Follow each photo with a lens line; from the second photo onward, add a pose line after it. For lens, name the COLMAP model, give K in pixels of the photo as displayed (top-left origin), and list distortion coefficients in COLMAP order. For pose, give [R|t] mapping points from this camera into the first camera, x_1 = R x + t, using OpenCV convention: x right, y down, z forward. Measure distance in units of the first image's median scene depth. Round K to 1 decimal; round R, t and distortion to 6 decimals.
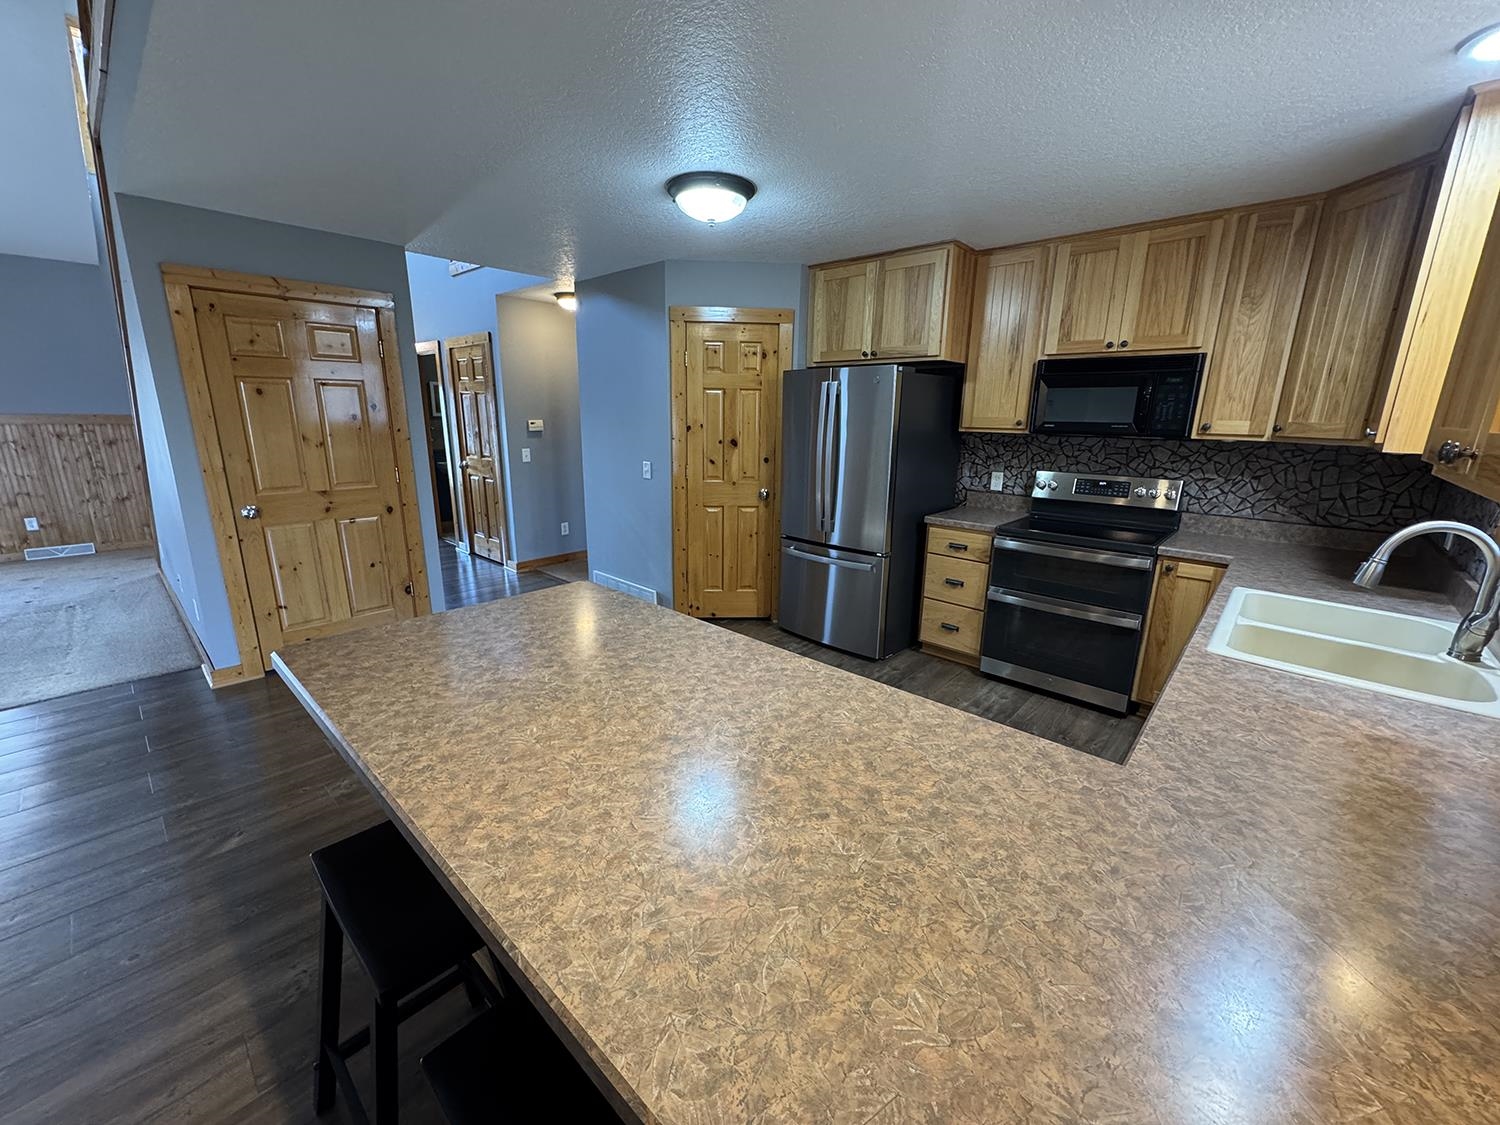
lens RADIAL K [[597.9, 0, 748.8], [0, 597.9, 562.2], [0, 0, 1]] dist [-0.003607, 0.000137]
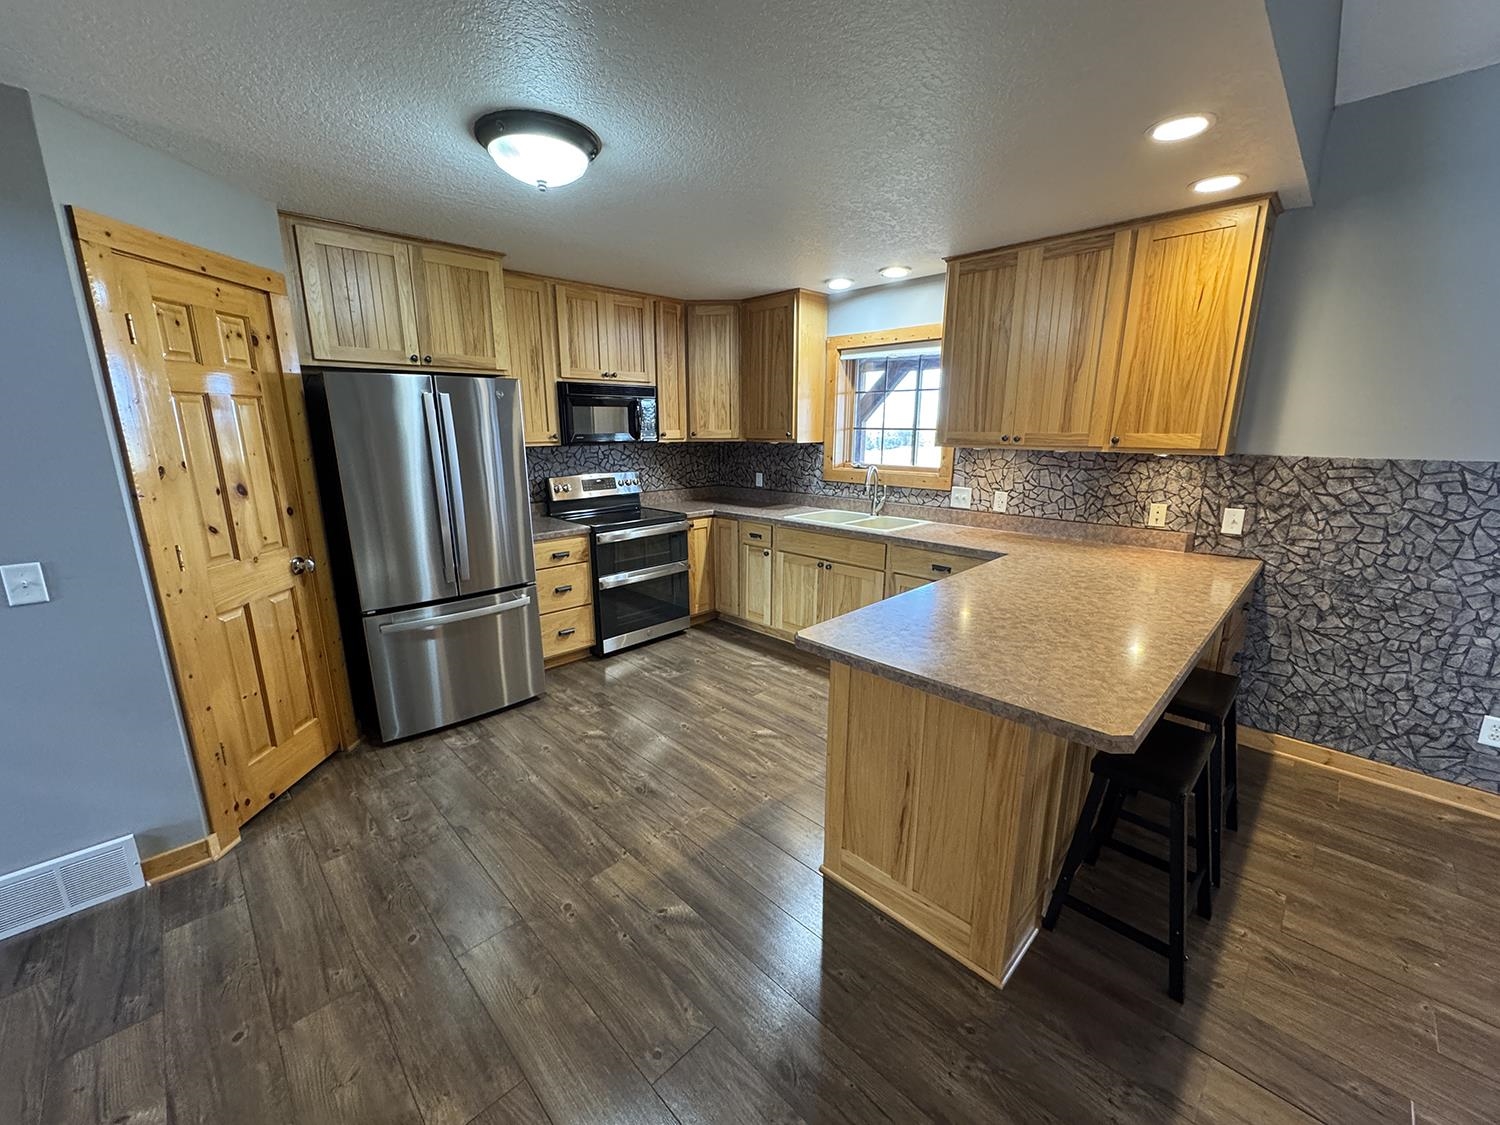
lens RADIAL K [[597.9, 0, 747.6], [0, 597.9, 560.6], [0, 0, 1]] dist [-0.003607, 0.000137]
pose [[0.053761, -0.236352, 0.970179, -0.700636], [0.247247, 0.944481, 0.216391, -0.174673], [-0.967460, 0.228241, 0.109213, 0.611463]]
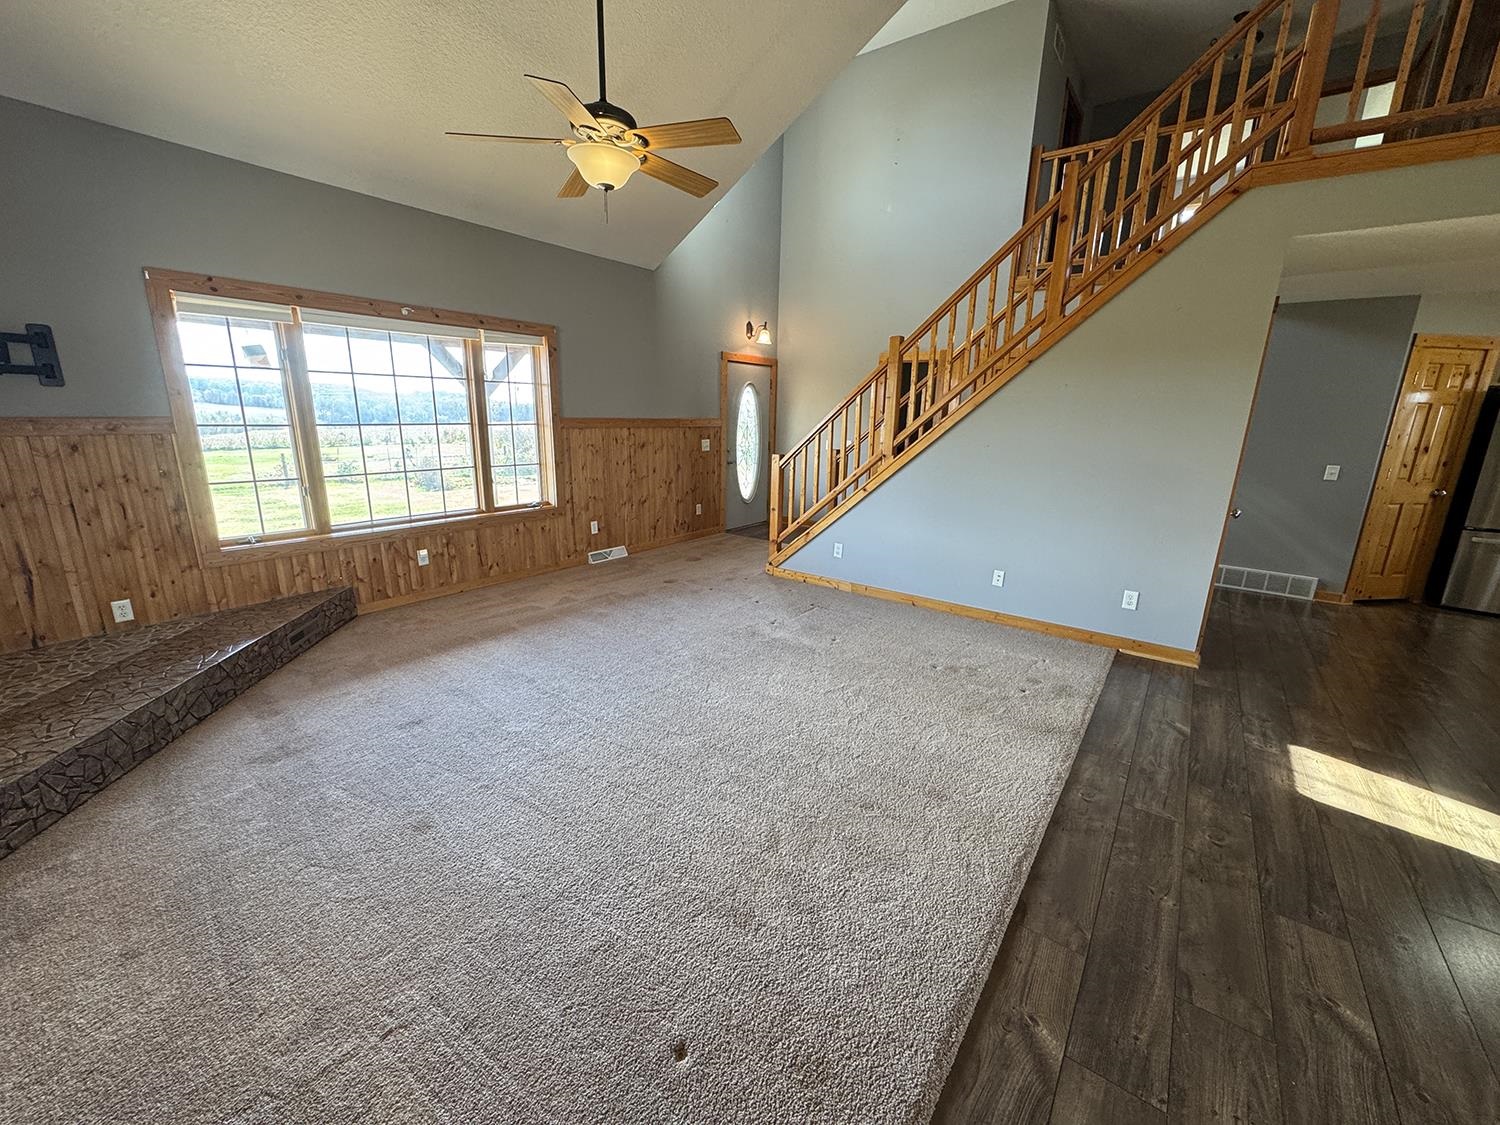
lens RADIAL K [[597.9, 0, 749.3], [0, 597.9, 560.8], [0, 0, 1]] dist [-0.003607, 0.000137]
pose [[0.995523, -0.017491, 0.092887, -1.820142], [0.017476, 0.999847, 0.000976, -0.006440], [-0.092889, 0.000652, 0.995676, -0.049539]]
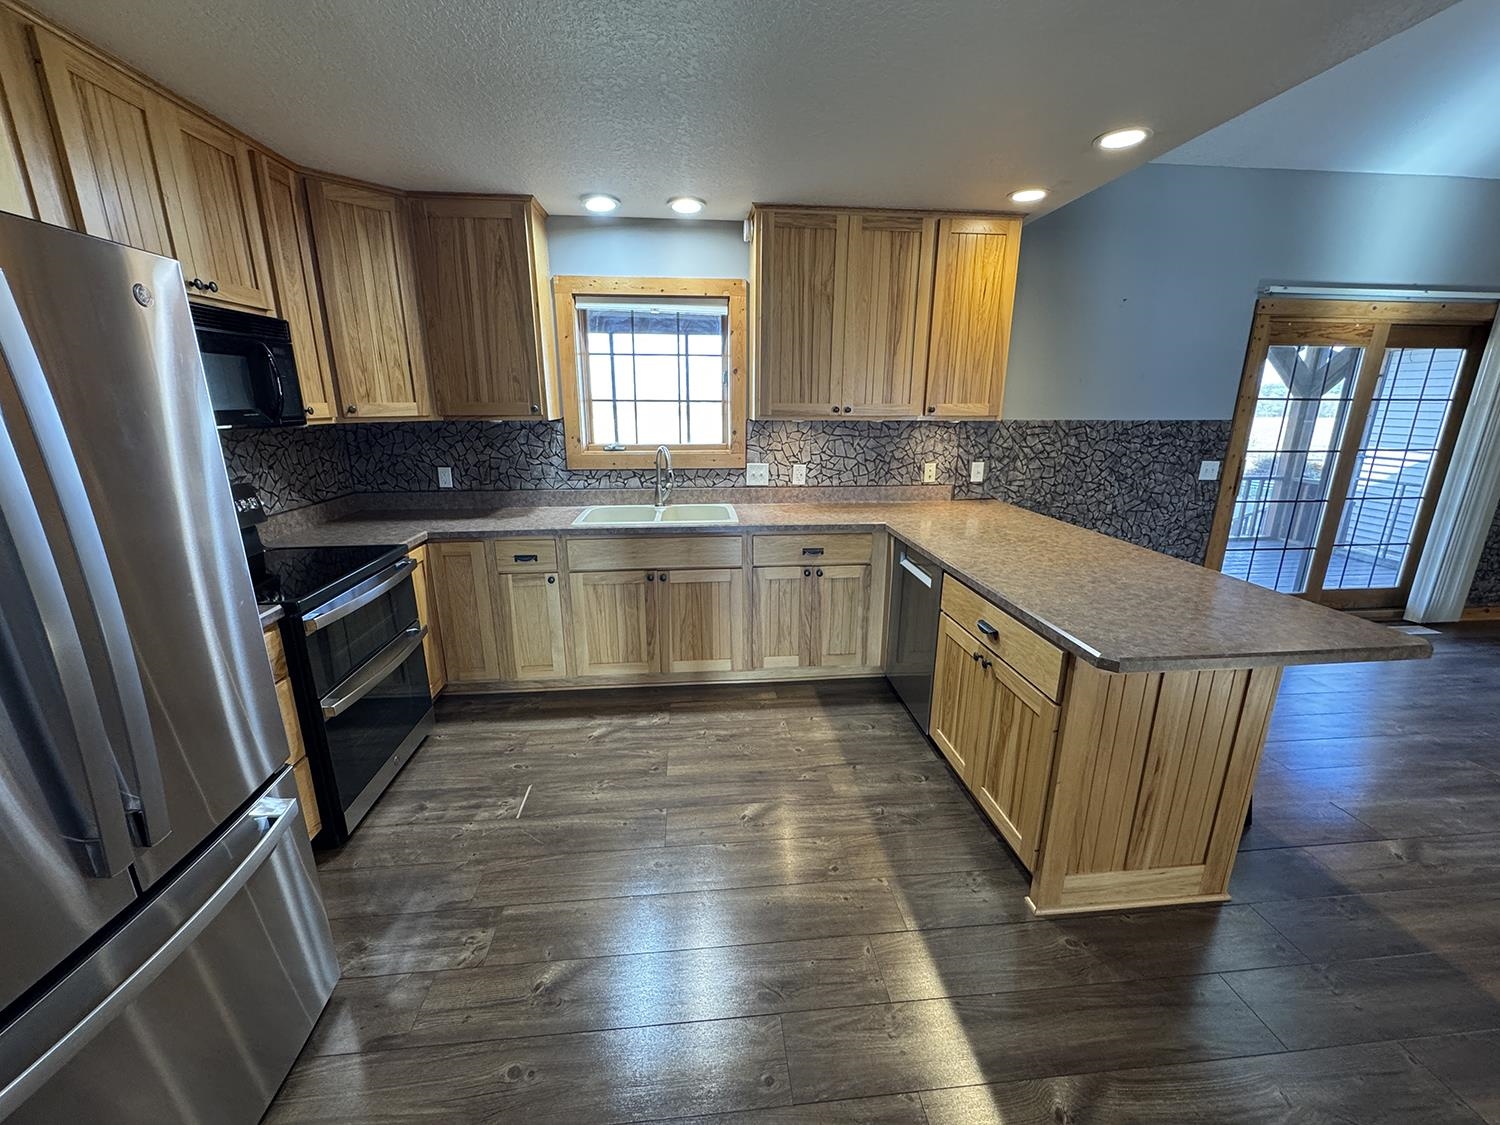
lens RADIAL K [[597.9, 0, 746.3], [0, 597.9, 560.5], [0, 0, 1]] dist [-0.003607, 0.000137]
pose [[-0.738462, -0.190912, 0.646704, -0.249524], [0.153428, 0.886351, 0.436854, -0.275127], [-0.656608, 0.421822, -0.625246, 1.062856]]
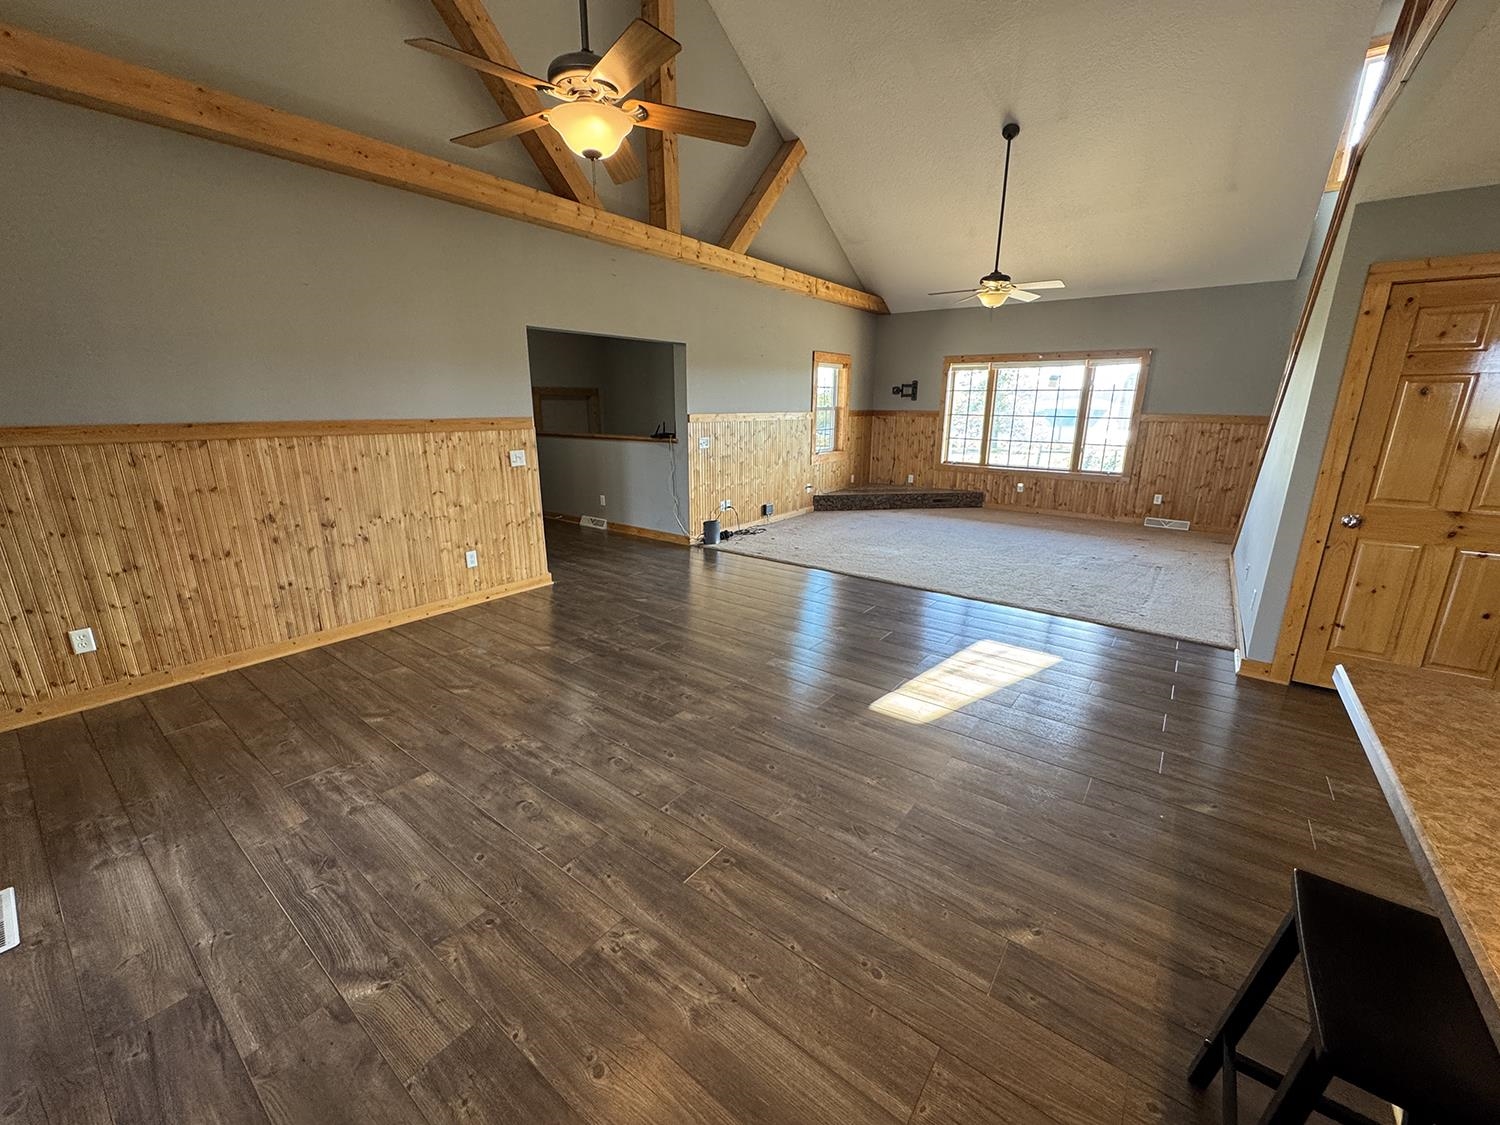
lens RADIAL K [[597.9, 0, 747.2], [0, 597.9, 561.8], [0, 0, 1]] dist [-0.003607, 0.000137]
pose [[0.089989, 0.244493, -0.965466, -0.000657], [-0.248280, 0.944301, 0.215991, 0.011351], [0.964499, 0.220269, 0.145680, -0.041488]]
